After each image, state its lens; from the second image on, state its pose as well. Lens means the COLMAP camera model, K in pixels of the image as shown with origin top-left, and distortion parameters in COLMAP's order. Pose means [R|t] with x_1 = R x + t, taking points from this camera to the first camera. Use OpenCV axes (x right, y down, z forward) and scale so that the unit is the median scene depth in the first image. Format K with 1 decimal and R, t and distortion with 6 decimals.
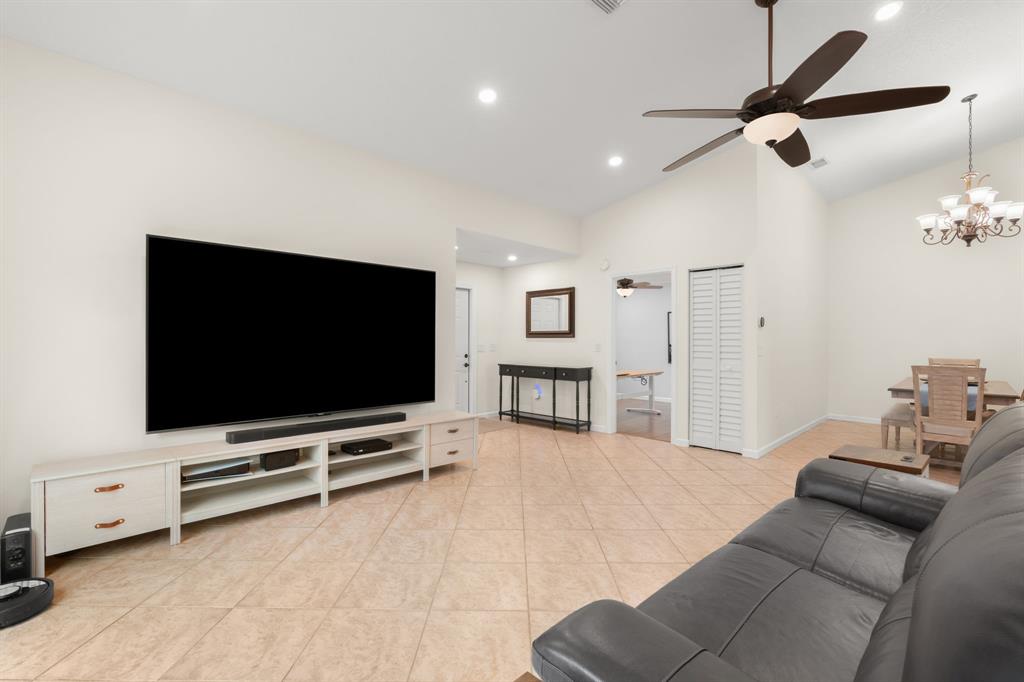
lens RADIAL K [[461.3, 0, 507.1], [0, 461.3, 343.6], [0, 0, 1]] dist [-0.009595, 0.002758]
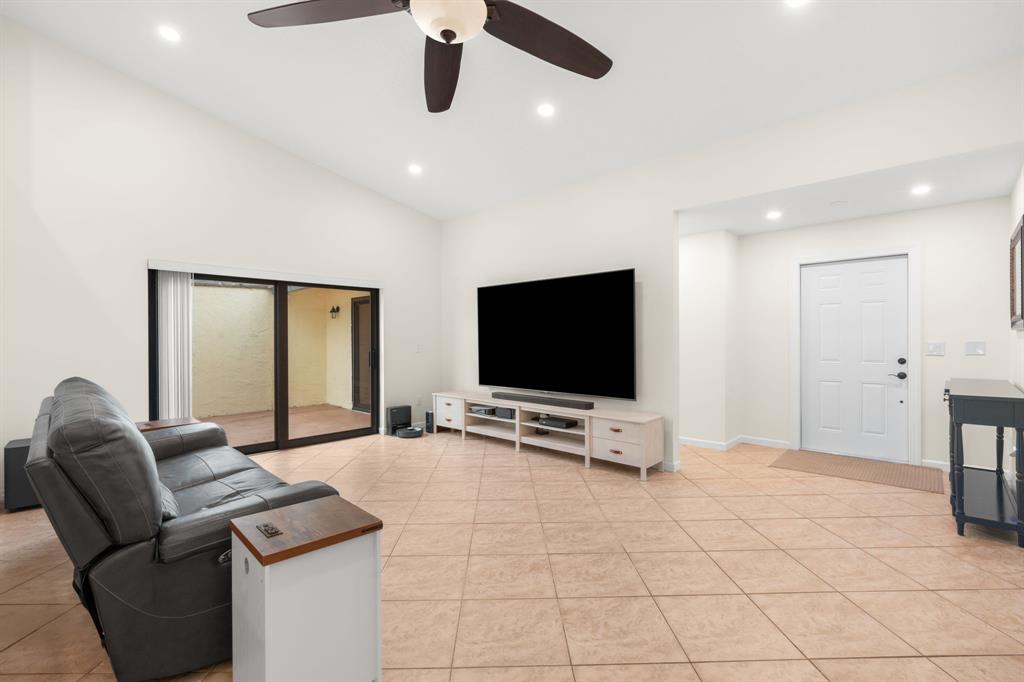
lens RADIAL K [[461.3, 0, 511.4], [0, 461.3, 338.3], [0, 0, 1]] dist [-0.009595, 0.002758]
pose [[0.025409, -0.001785, -0.999676, 0.594107], [0.000364, 0.999998, -0.001776, -0.004159], [0.999677, -0.000318, 0.025410, 0.515775]]
